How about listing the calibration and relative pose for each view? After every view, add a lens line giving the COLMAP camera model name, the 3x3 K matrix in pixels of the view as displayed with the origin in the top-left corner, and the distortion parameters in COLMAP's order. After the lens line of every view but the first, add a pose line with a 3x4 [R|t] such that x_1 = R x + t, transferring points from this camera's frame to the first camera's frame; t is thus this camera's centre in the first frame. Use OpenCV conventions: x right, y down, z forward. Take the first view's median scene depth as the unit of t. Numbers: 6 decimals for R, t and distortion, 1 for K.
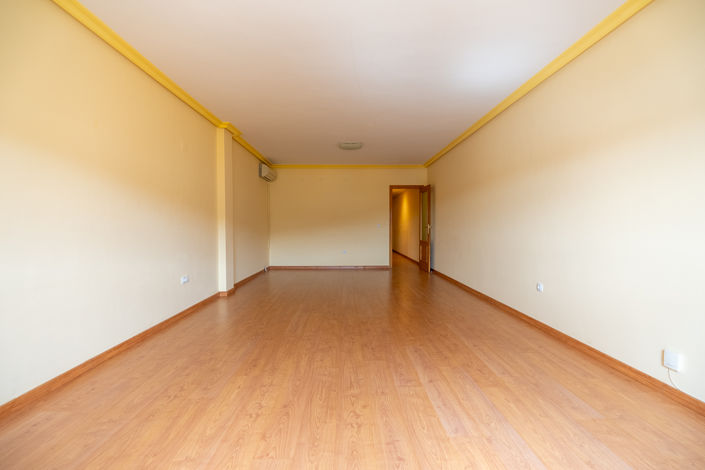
lens RADIAL K [[318.3, 0, 352.5], [0, 318.3, 235.0], [0, 0, 1]] dist [-0.001986, -0.000136]
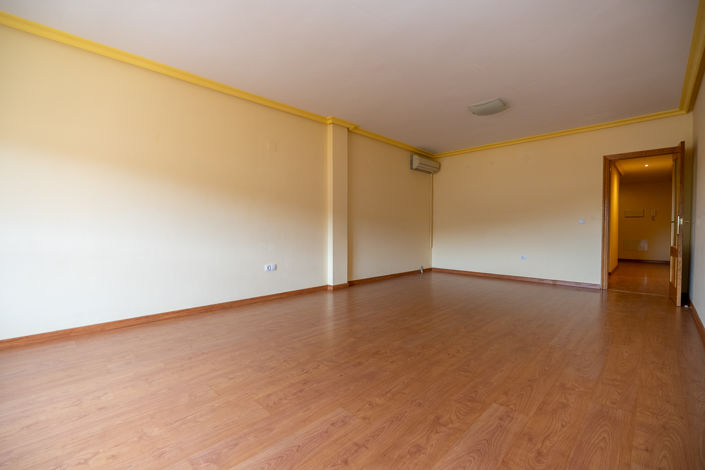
lens RADIAL K [[310.0, 0, 352.5], [0, 310.0, 235.0], [0, 0, 1]] dist [-0.001828, -0.000530]
pose [[0.682242, 0.017539, -0.730916, 0.366931], [-0.021579, 0.999760, 0.003848, 0.012574], [0.730808, 0.013148, 0.682457, 0.373147]]
